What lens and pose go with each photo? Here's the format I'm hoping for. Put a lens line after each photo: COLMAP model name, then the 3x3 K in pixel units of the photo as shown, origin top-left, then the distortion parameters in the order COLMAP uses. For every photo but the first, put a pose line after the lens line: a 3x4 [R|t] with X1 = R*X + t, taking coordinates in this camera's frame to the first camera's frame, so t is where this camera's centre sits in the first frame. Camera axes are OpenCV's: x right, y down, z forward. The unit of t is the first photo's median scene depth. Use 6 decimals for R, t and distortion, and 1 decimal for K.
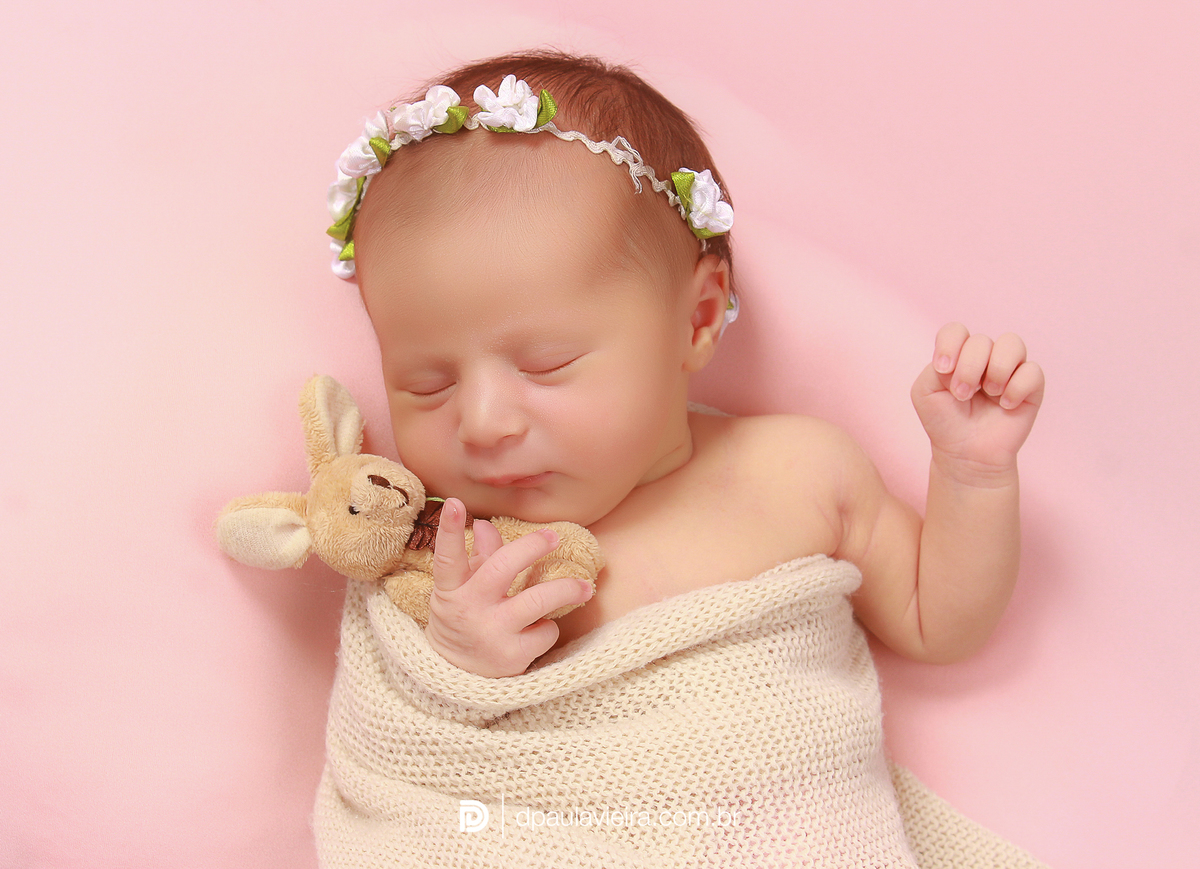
lens RADIAL K [[1745.2, 0, 600.0], [0, 1745.2, 434.5], [0, 0, 1]] dist [0.007347, 0.020969]
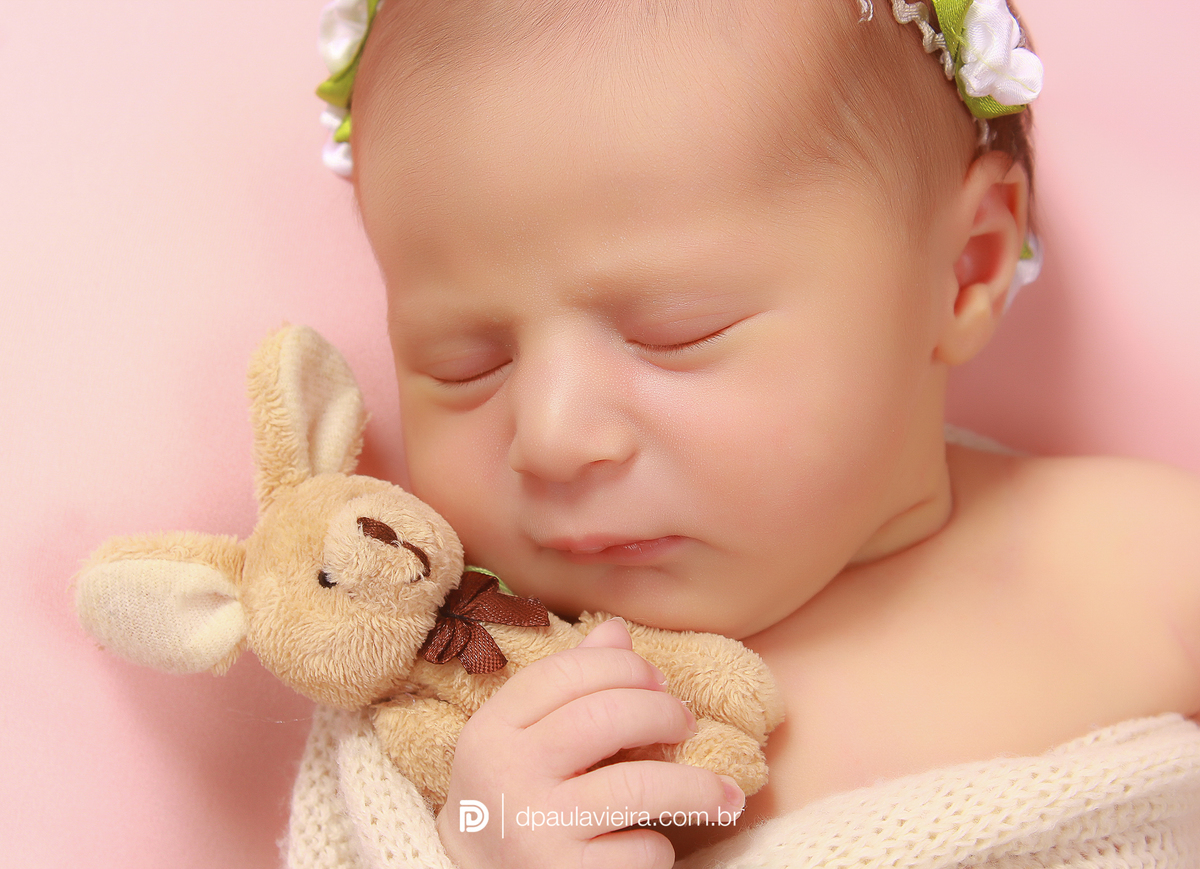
lens RADIAL K [[2226.6, 0, 600.0], [0, 2226.6, 434.5], [0, 0, 1]] dist [-0.003020, 0.011861]
pose [[0.993288, 0.049297, -0.104634, 0.017952], [-0.051608, 0.998477, -0.019496, 0.005373], [0.103513, 0.024765, 0.994320, 0.303058]]
